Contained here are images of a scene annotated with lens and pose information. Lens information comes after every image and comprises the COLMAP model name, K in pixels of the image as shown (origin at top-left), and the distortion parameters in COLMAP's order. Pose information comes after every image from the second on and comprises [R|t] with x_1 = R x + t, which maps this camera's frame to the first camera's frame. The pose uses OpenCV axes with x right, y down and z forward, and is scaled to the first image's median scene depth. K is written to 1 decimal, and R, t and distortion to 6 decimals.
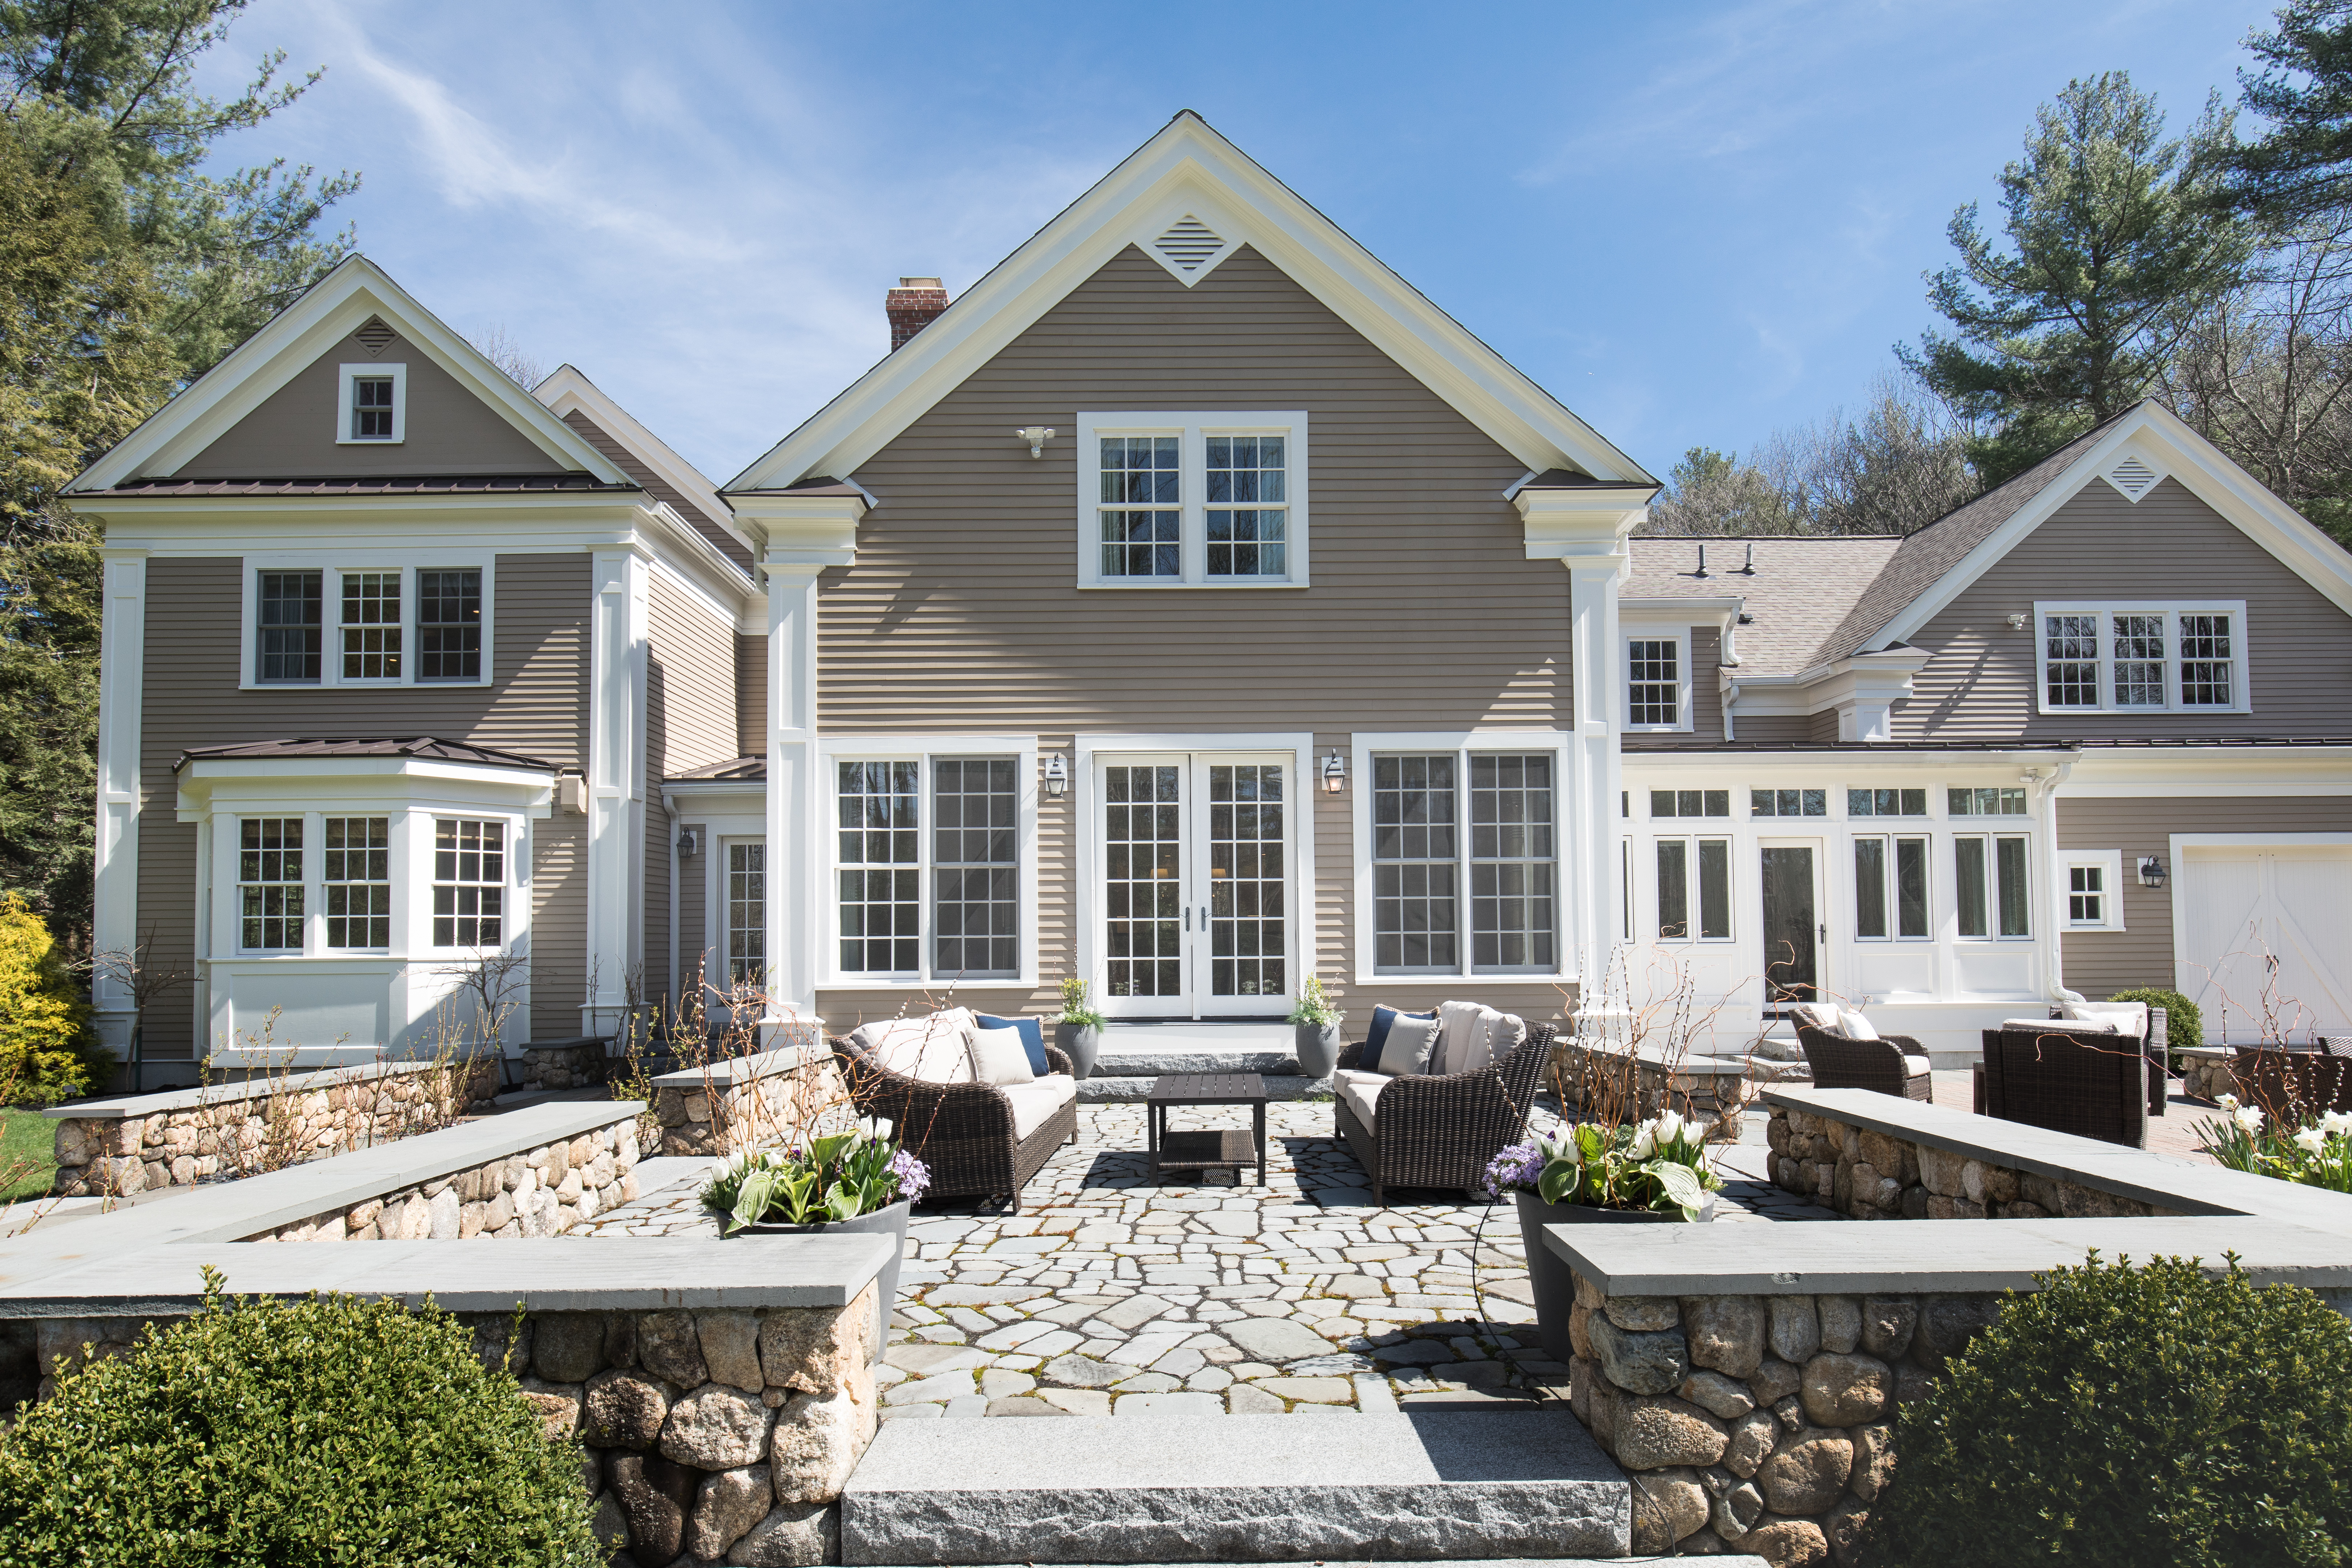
lens RADIAL K [[1284.5, 0, 1194.0], [0, 1284.5, 844.2], [0, 0, 1]] dist [-0.006563, -0.001623]
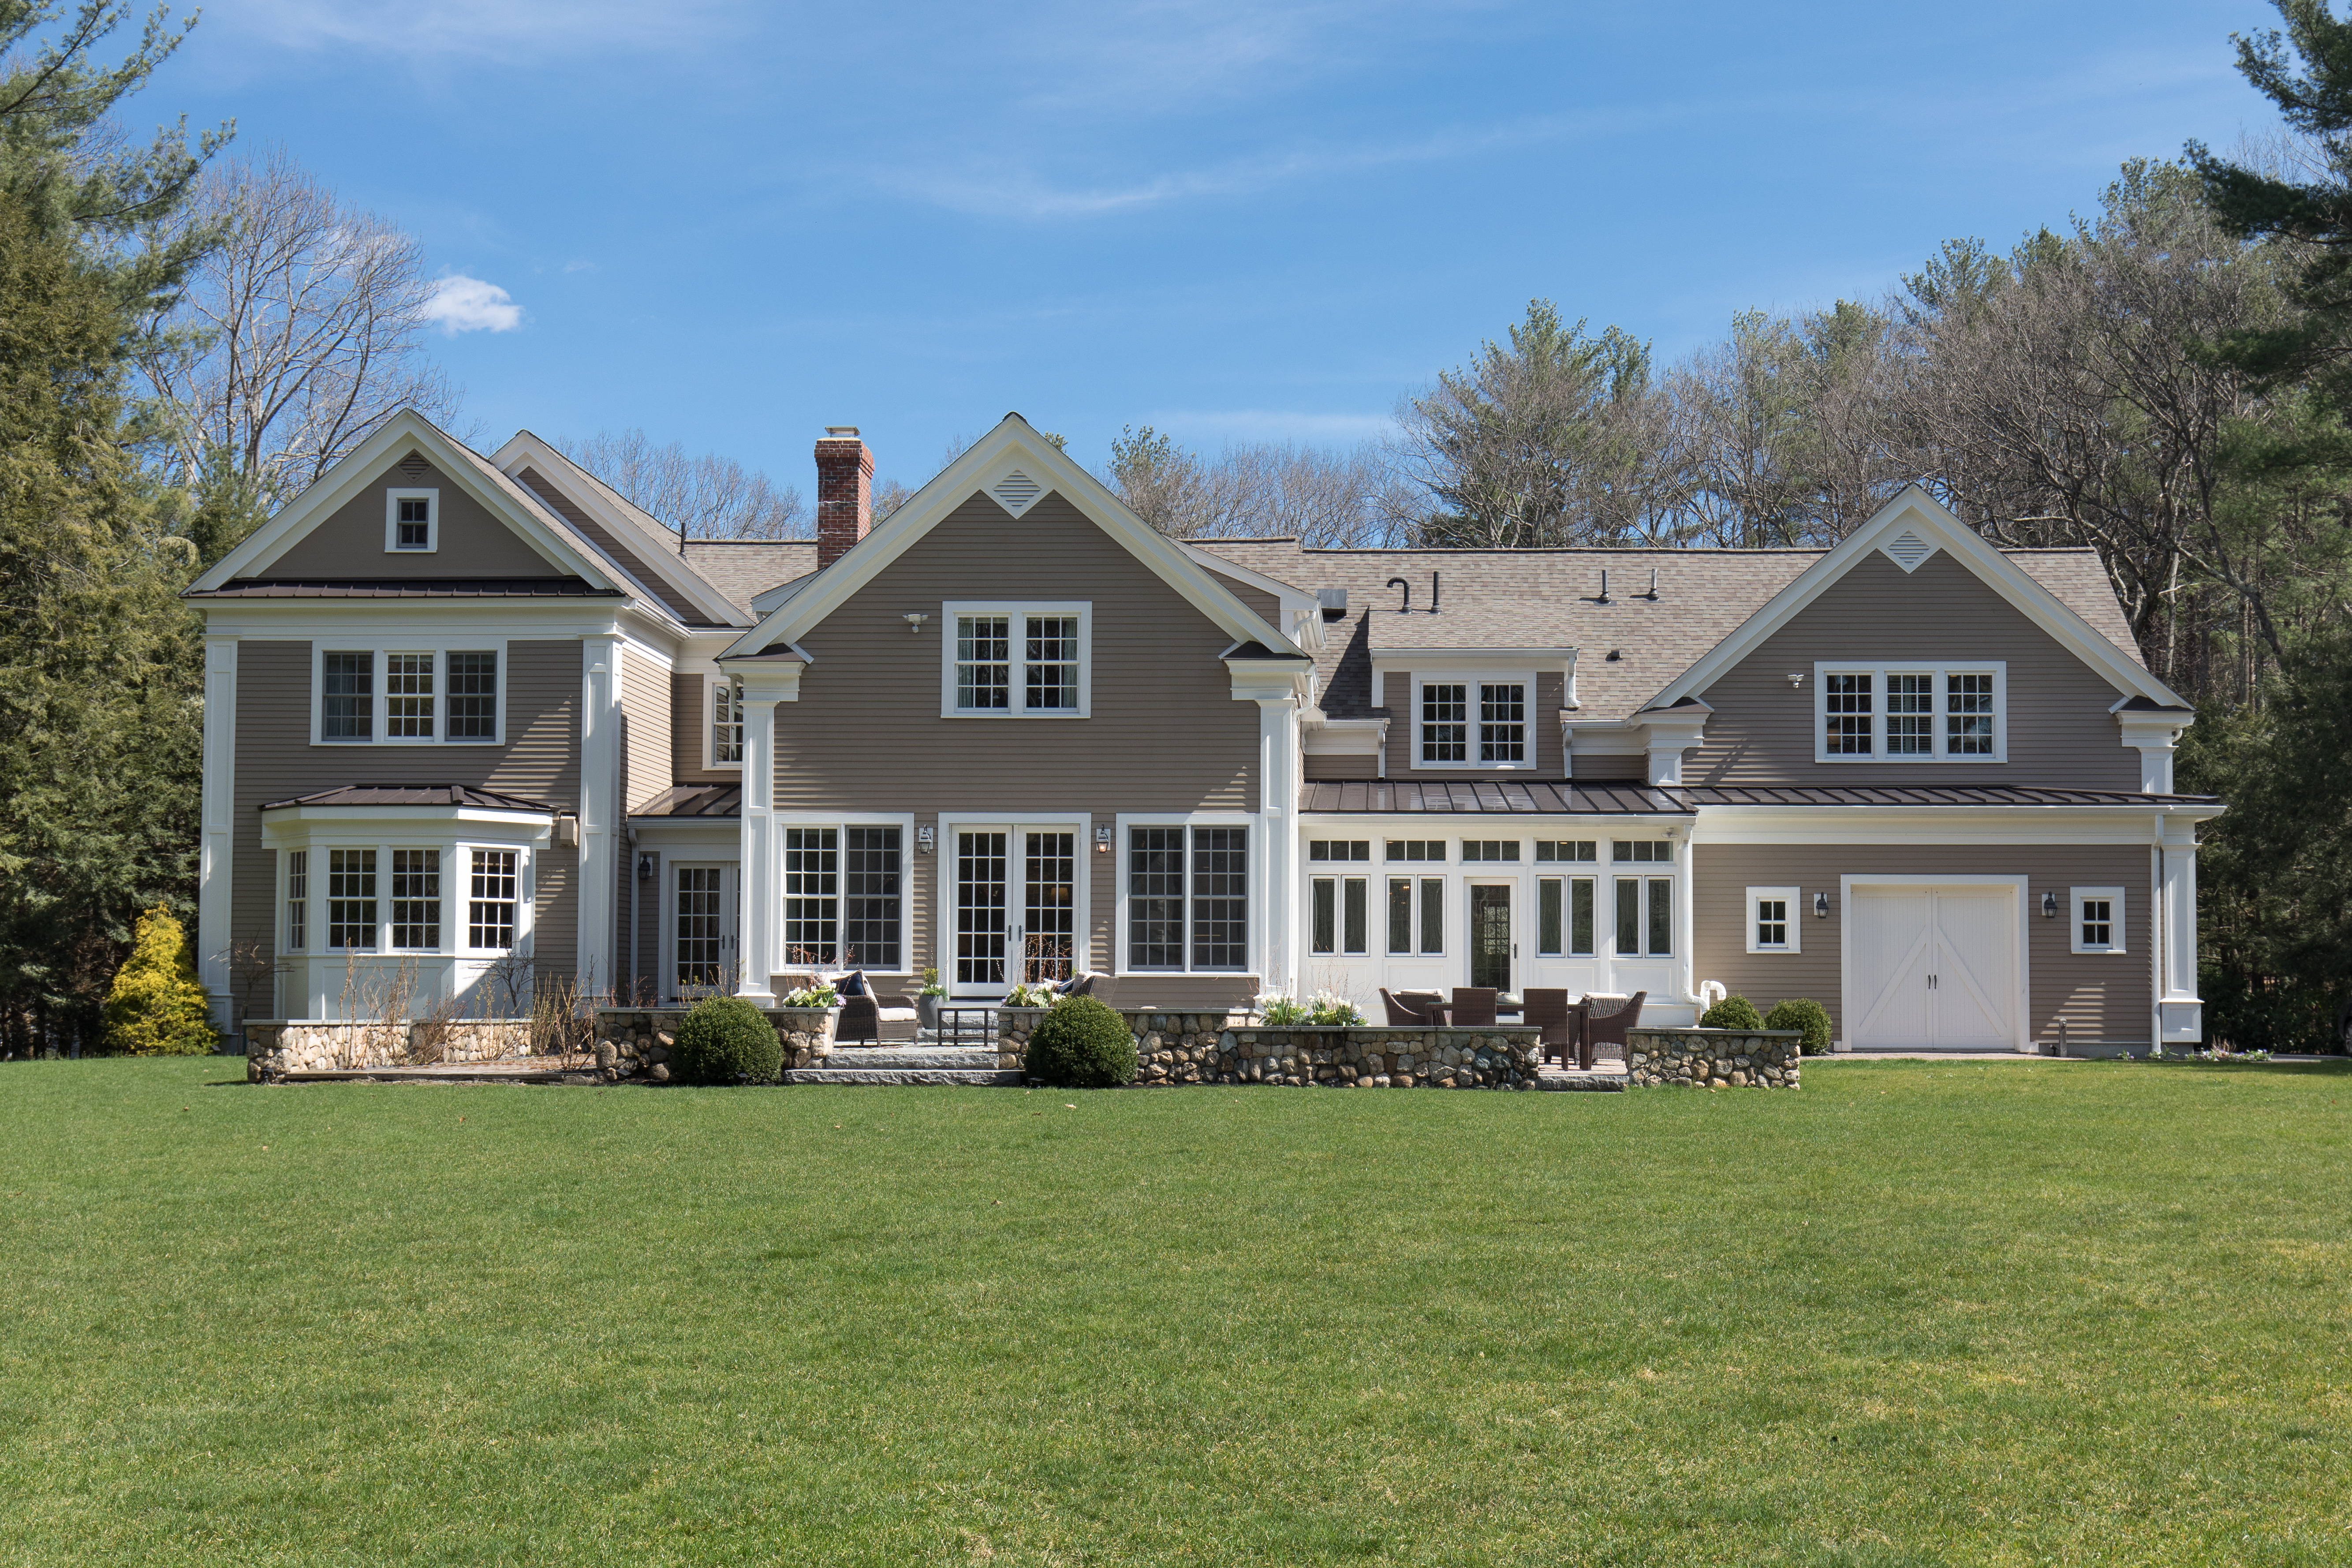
lens RADIAL K [[2186.6, 0, 1173.7], [0, 2186.6, 784.3], [0, 0, 1]] dist [-0.020766, 0.000000]
pose [[0.998705, 0.008692, -0.050122, 0.250510], [-0.009383, 0.999864, -0.013567, -0.067192], [0.049997, 0.014020, 0.998651, -1.256013]]
